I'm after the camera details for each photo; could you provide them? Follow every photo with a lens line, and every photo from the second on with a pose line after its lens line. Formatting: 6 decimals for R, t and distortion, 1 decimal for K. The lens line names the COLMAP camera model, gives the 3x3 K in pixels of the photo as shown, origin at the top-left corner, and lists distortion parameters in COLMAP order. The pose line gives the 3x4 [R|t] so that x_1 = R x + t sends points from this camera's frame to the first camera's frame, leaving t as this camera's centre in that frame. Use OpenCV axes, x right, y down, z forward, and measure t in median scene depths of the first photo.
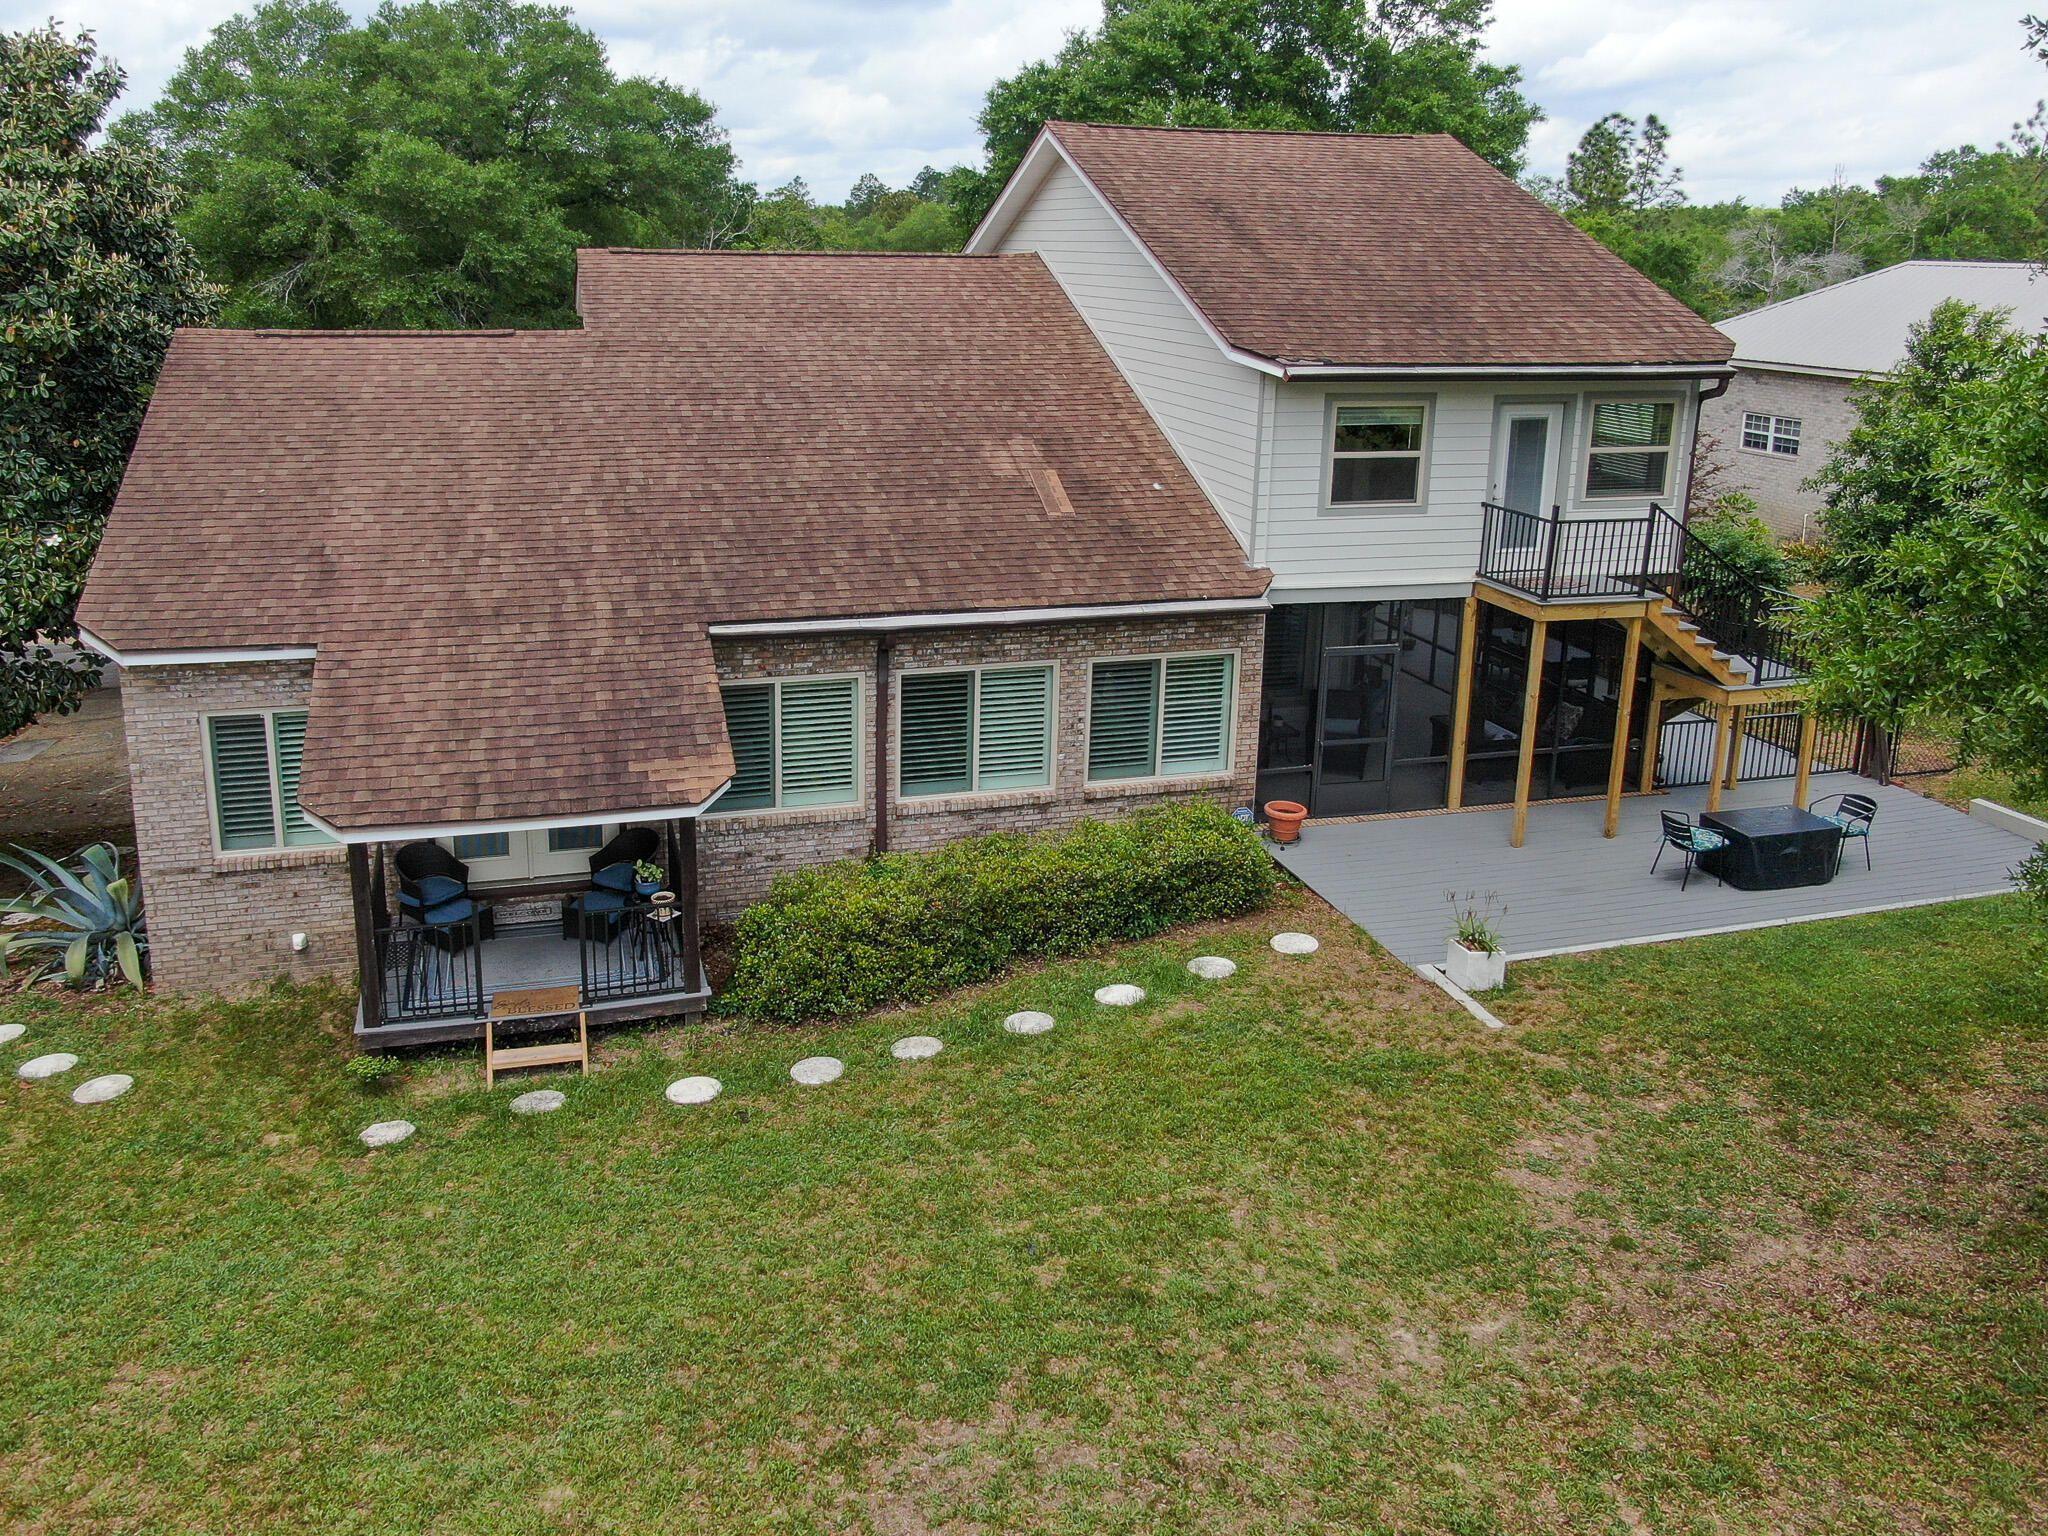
lens RADIAL K [[1499.4, 0, 933.3], [0, 1499.4, 635.4], [0, 0, 1]] dist [-0.012905, -0.001332]
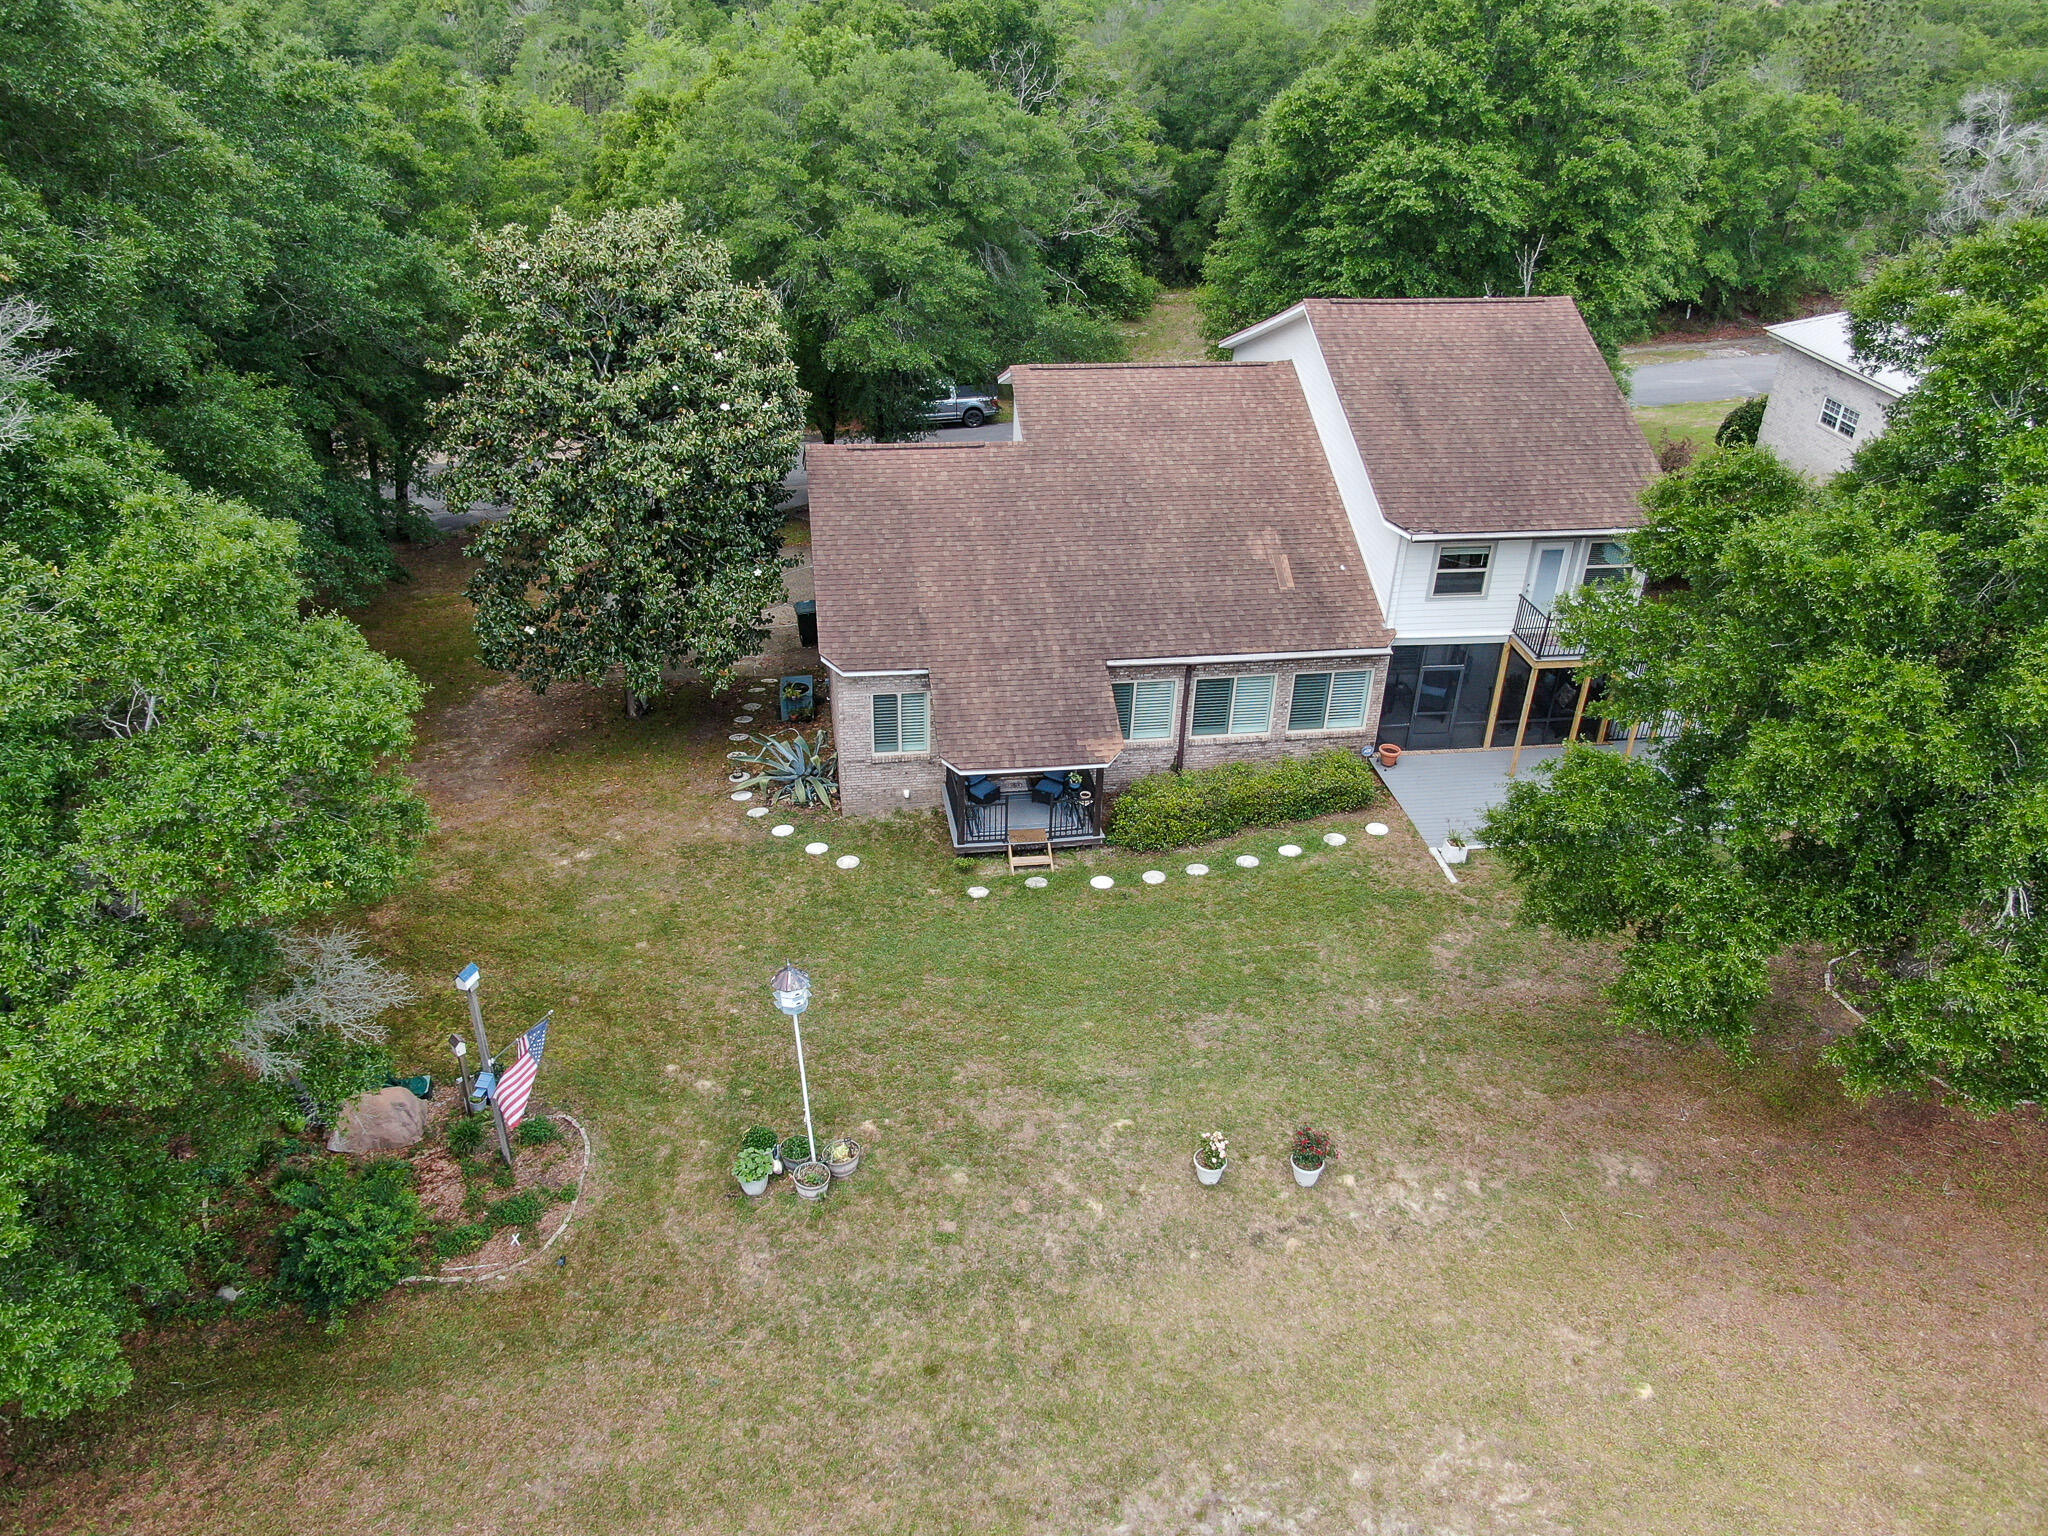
lens RADIAL K [[1453.4, 0, 1024.0], [0, 1453.4, 768.0], [0, 0, 1]] dist [-0.005932, 0.000034]
pose [[0.994234, 0.067622, -0.083225, -0.086854], [-0.040107, 0.954272, 0.296238, -0.452429], [0.099451, -0.291192, 0.951481, -0.950637]]
